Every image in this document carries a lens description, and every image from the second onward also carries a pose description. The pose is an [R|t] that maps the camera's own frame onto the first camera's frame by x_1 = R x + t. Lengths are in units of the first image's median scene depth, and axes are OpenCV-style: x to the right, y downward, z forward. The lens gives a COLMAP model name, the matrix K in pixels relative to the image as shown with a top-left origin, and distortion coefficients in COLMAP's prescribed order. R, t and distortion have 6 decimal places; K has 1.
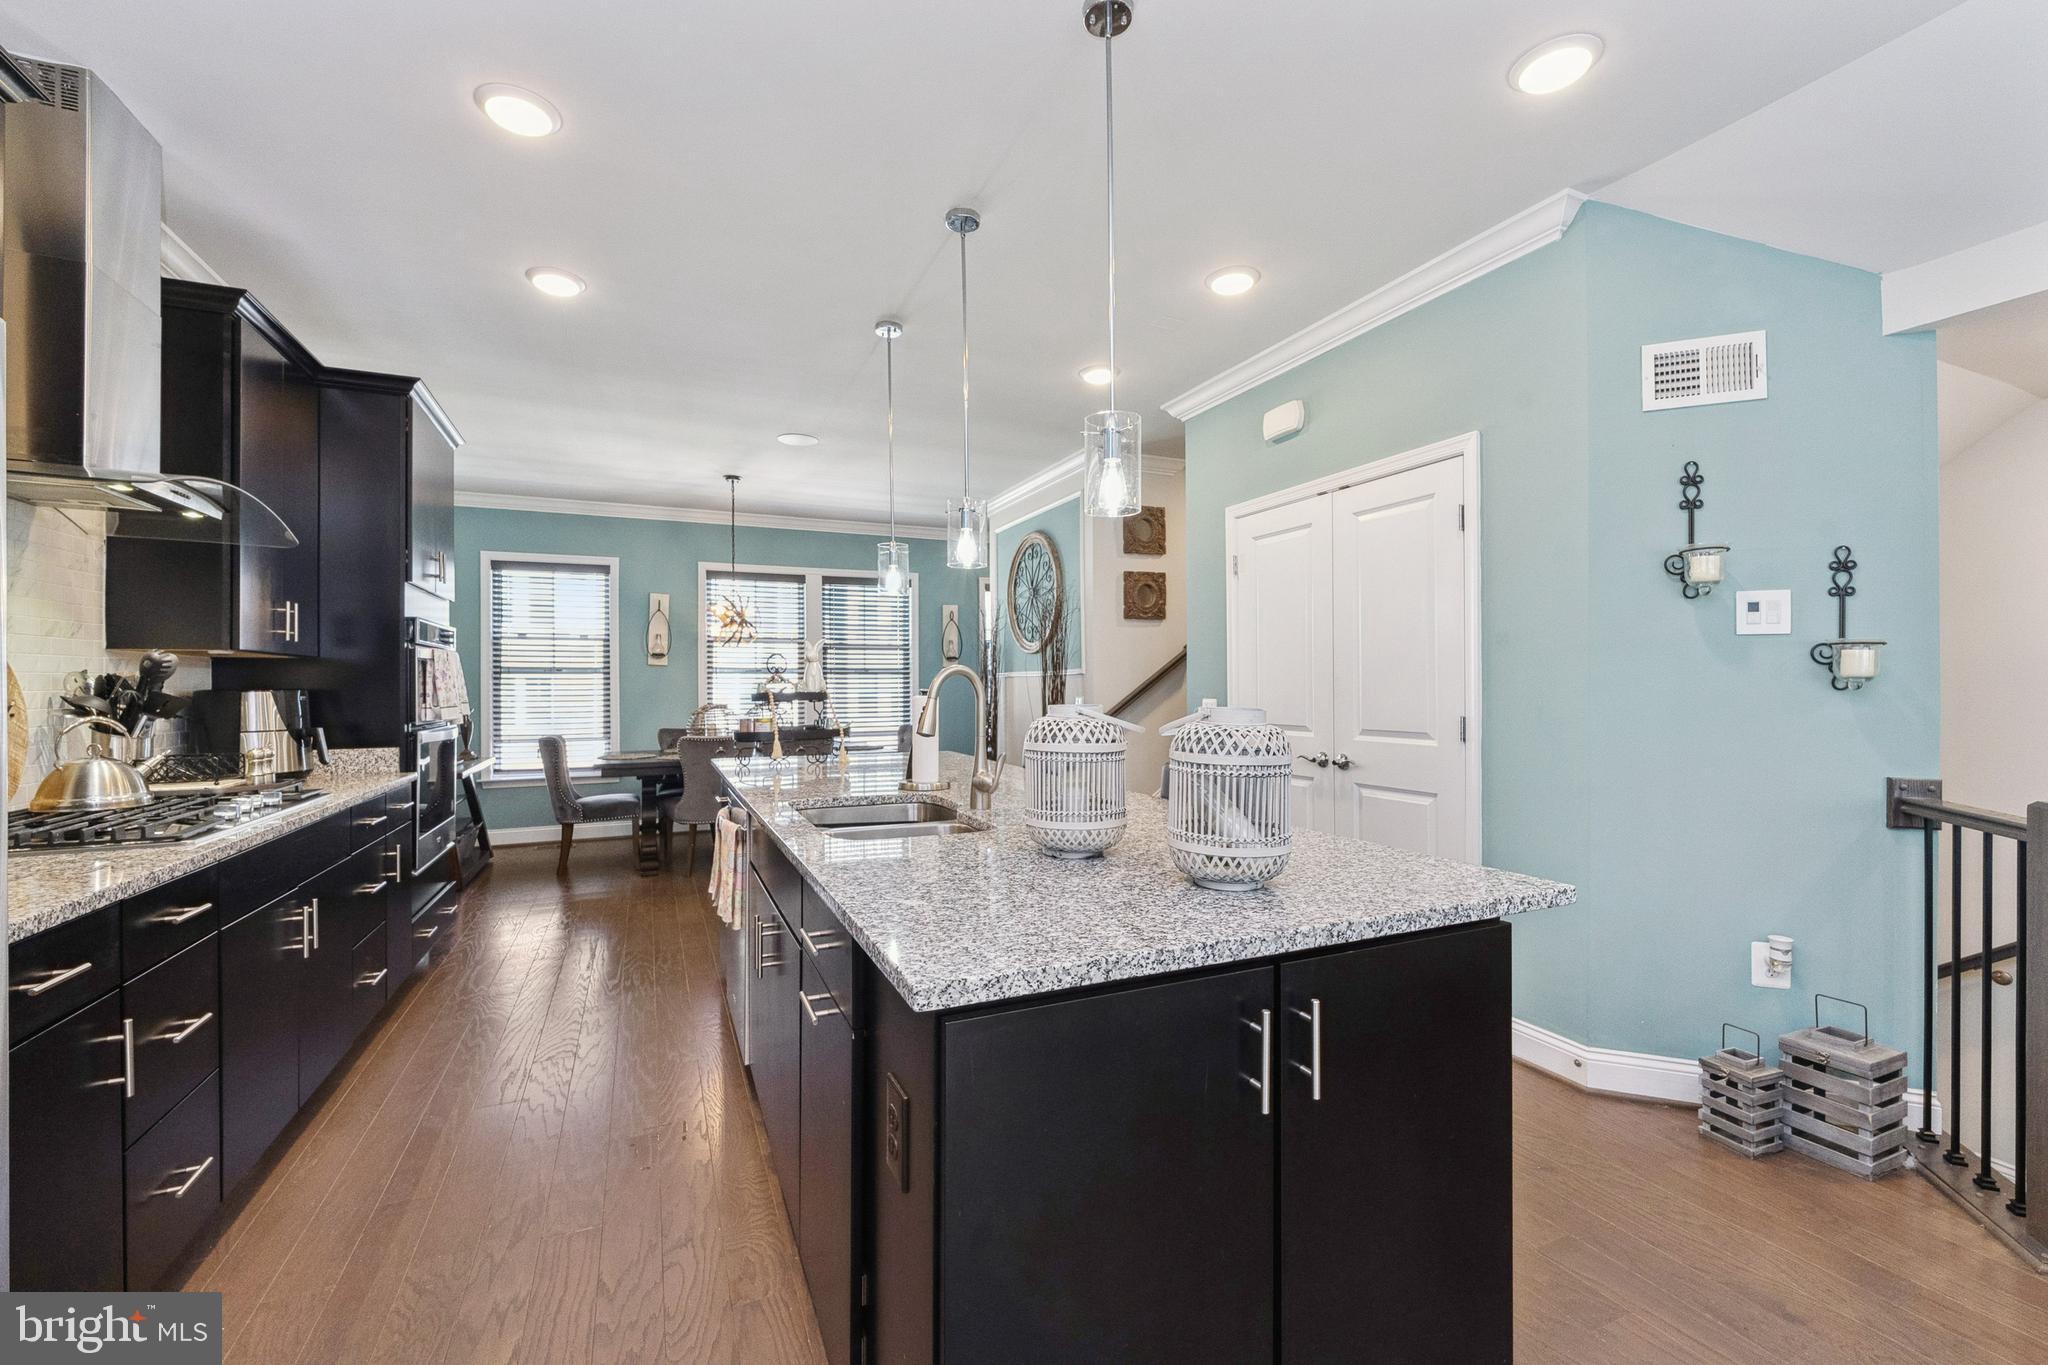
lens RADIAL K [[830.5, 0, 1024.0], [0, 830.5, 682.5], [0, 0, 1]] dist [-0.028447, 0.000003]
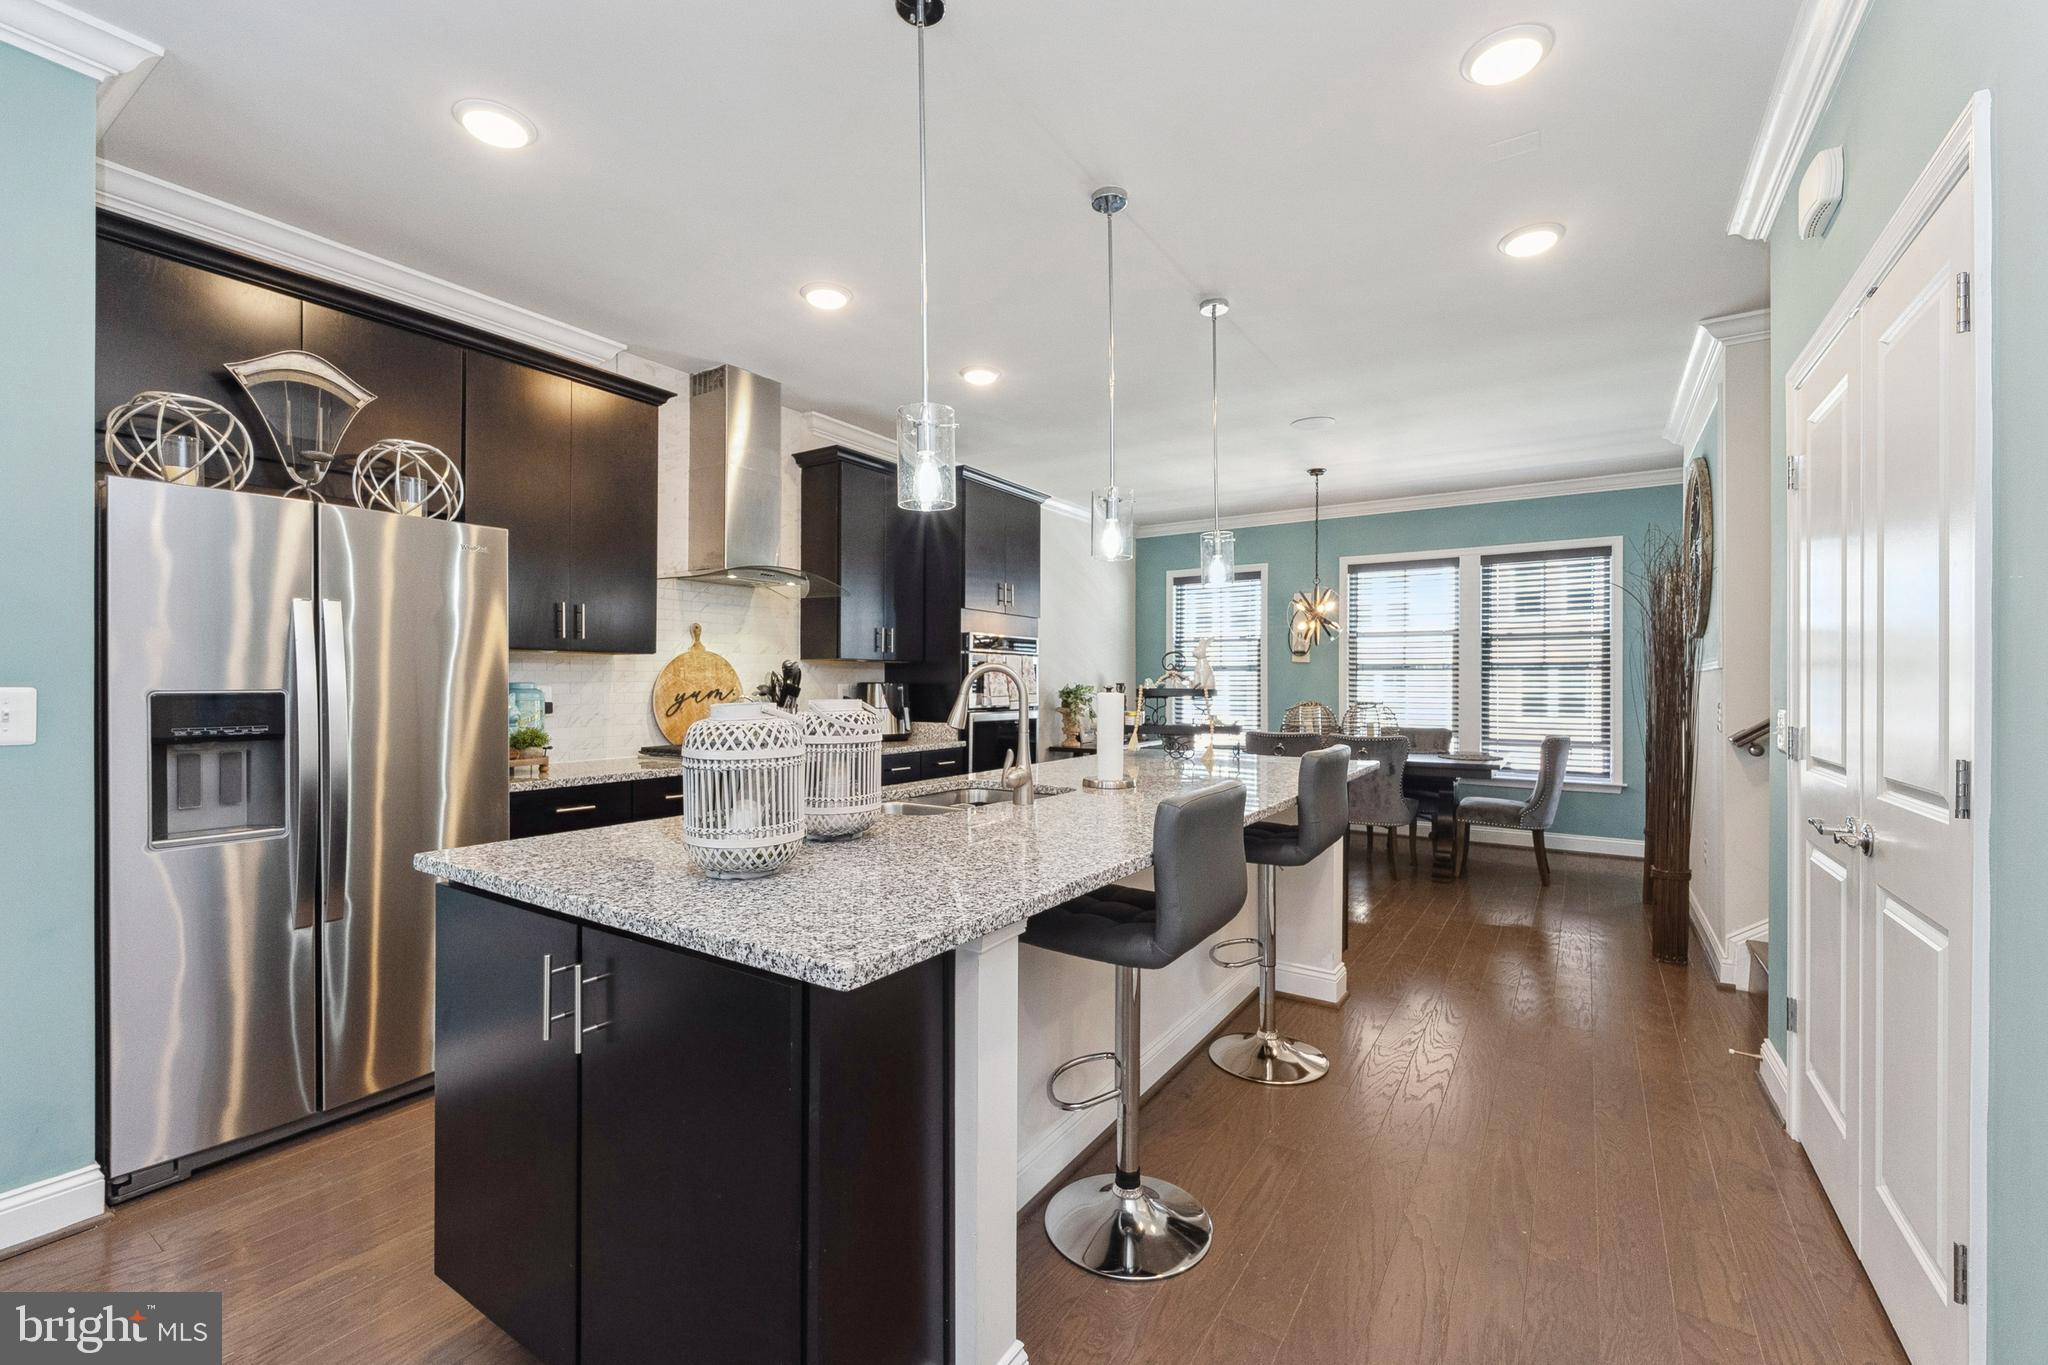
lens RADIAL K [[853.7, 0, 1030.2], [0, 853.7, 689.4], [0, 0, 1]] dist [0.000512, -0.000083]
pose [[0.553867, 0.012833, -0.832506, 0.257548], [-0.002167, 0.999900, 0.013971, -0.001650], [0.832602, -0.005934, 0.553840, 0.133312]]
